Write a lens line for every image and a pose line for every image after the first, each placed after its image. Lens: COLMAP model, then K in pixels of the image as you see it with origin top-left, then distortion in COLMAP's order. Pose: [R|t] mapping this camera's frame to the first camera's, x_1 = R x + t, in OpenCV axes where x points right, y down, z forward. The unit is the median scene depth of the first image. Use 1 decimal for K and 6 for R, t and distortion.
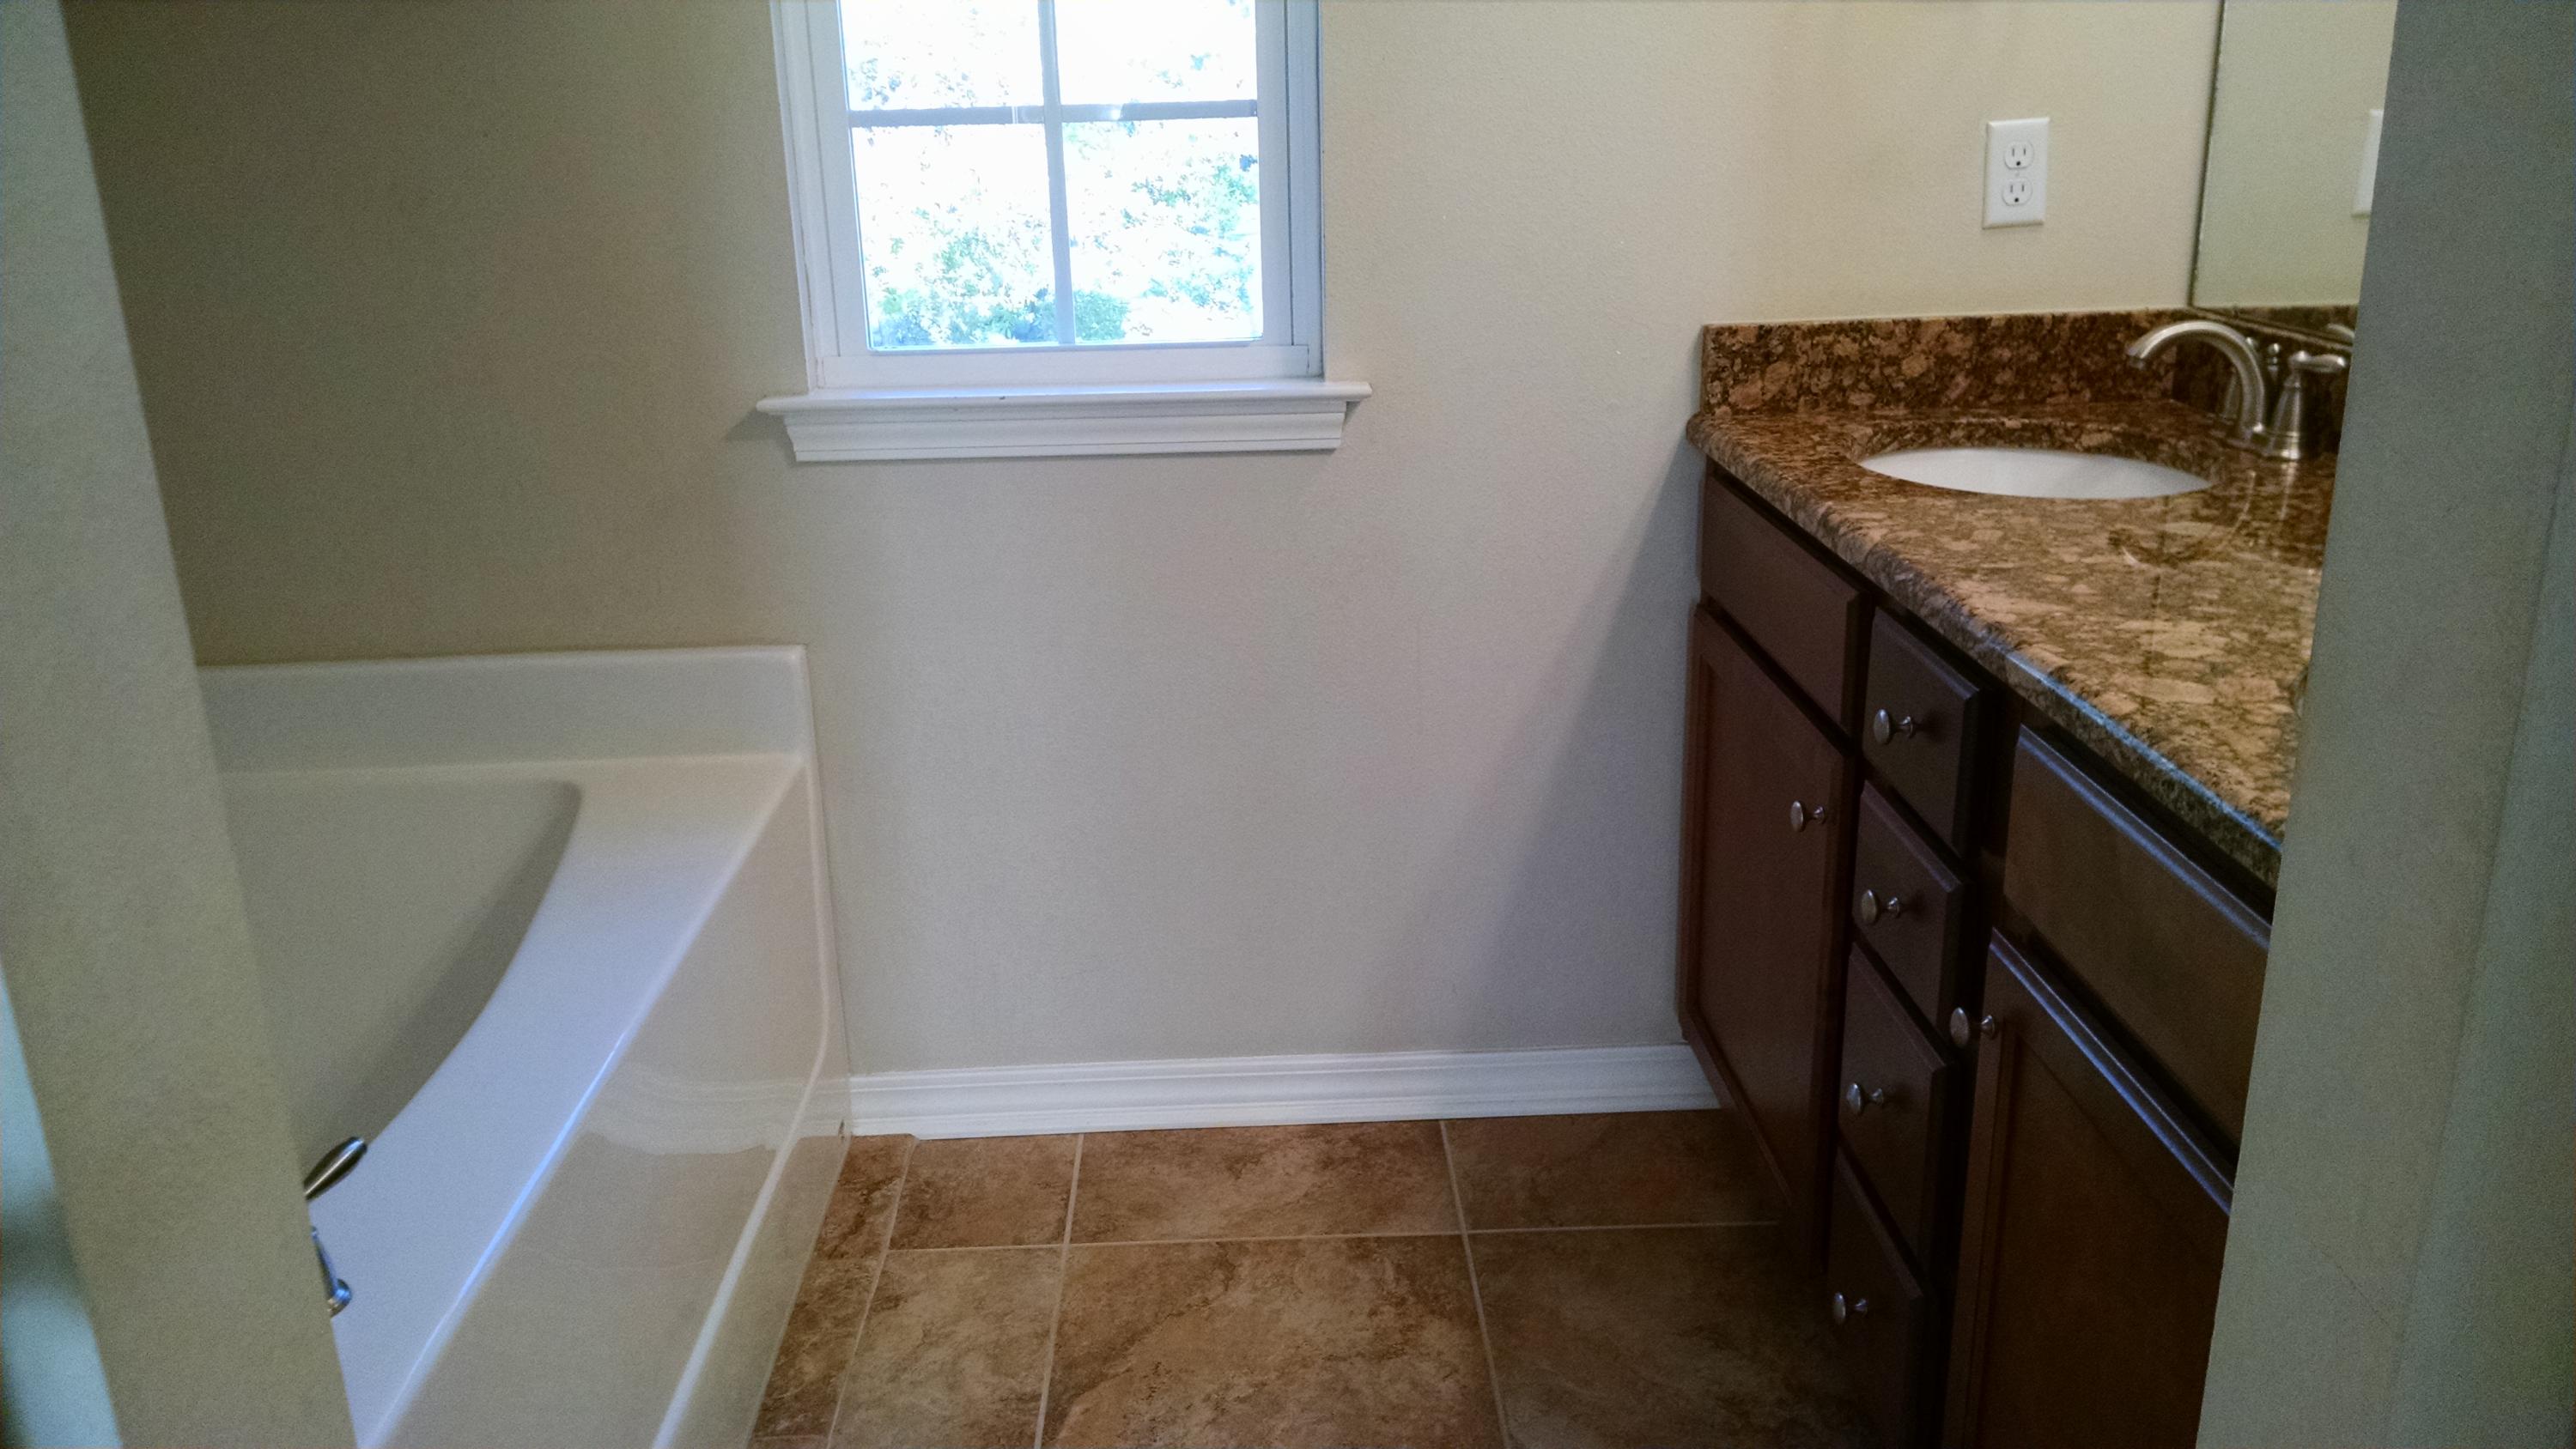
lens RADIAL K [[1922.6, 0, 1288.0], [0, 1922.6, 724.5], [0, 0, 1]] dist [0.038139, -0.085014]
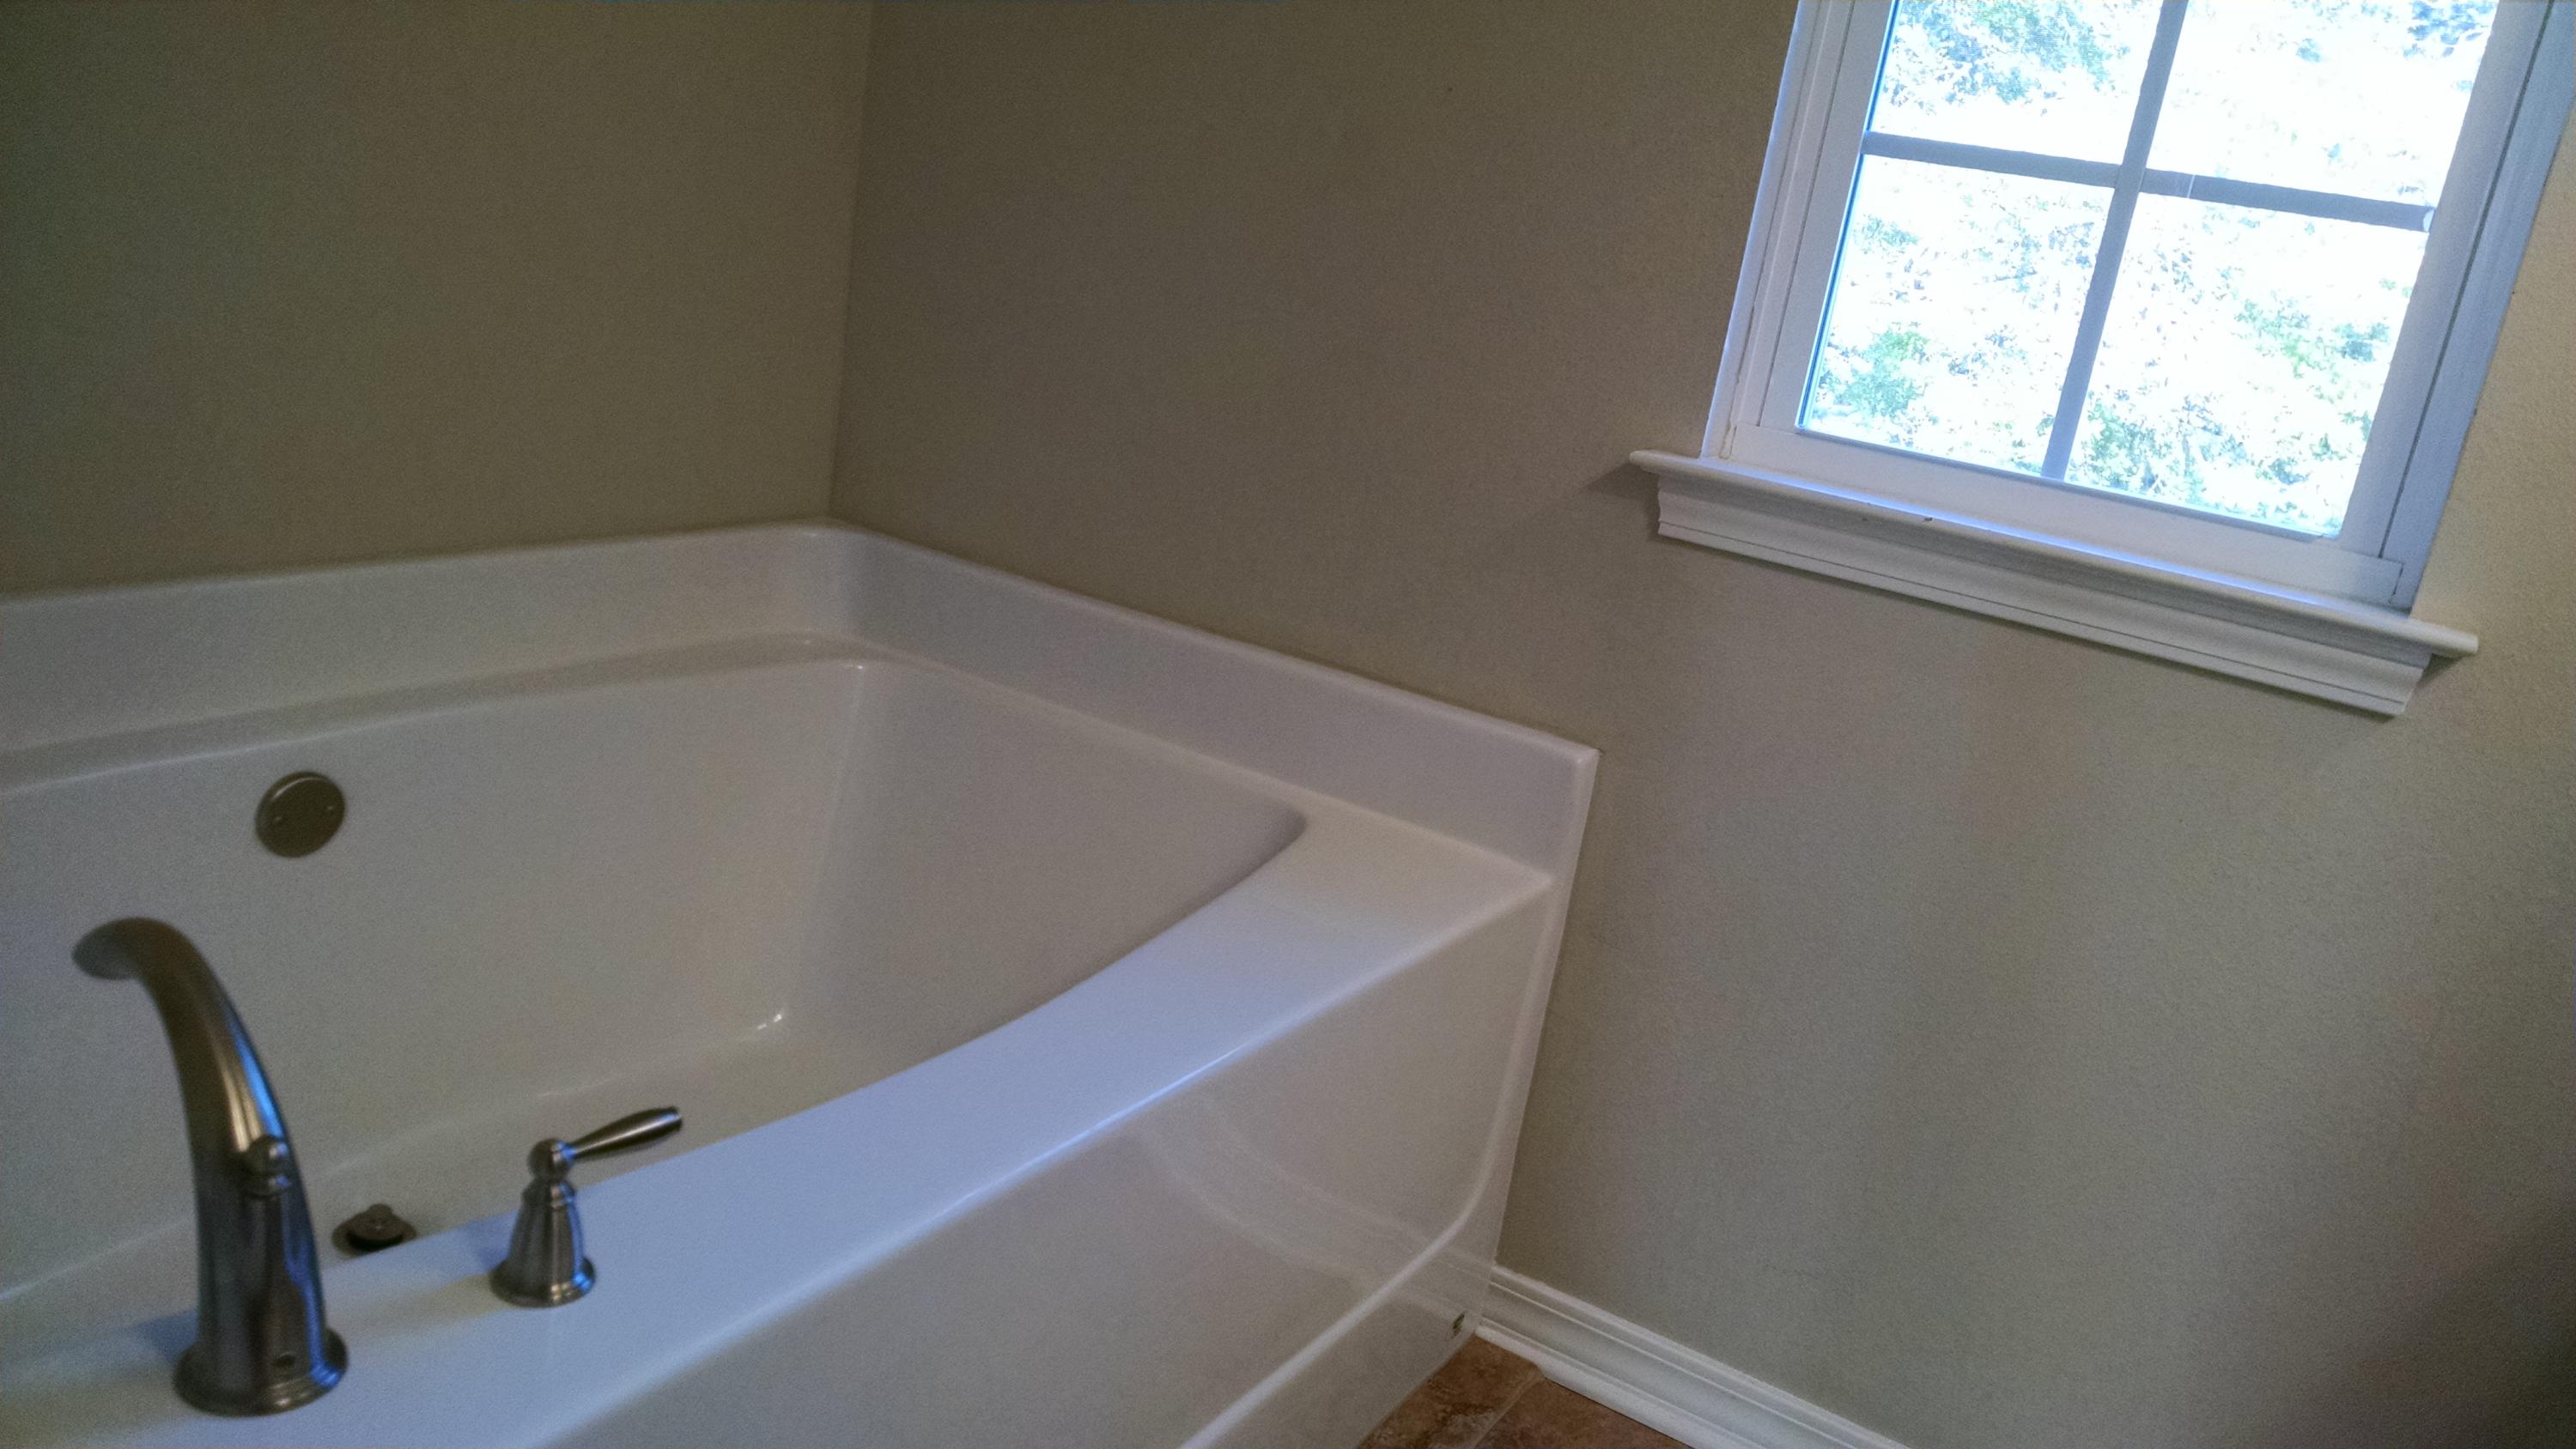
lens RADIAL K [[1922.6, 0, 1288.0], [0, 1922.6, 724.5], [0, 0, 1]] dist [0.038139, -0.085014]
pose [[0.811011, 0.301309, -0.501471, 0.049910], [-0.337933, 0.940981, 0.018861, -0.023127], [0.477558, 0.154168, 0.864969, 0.233690]]
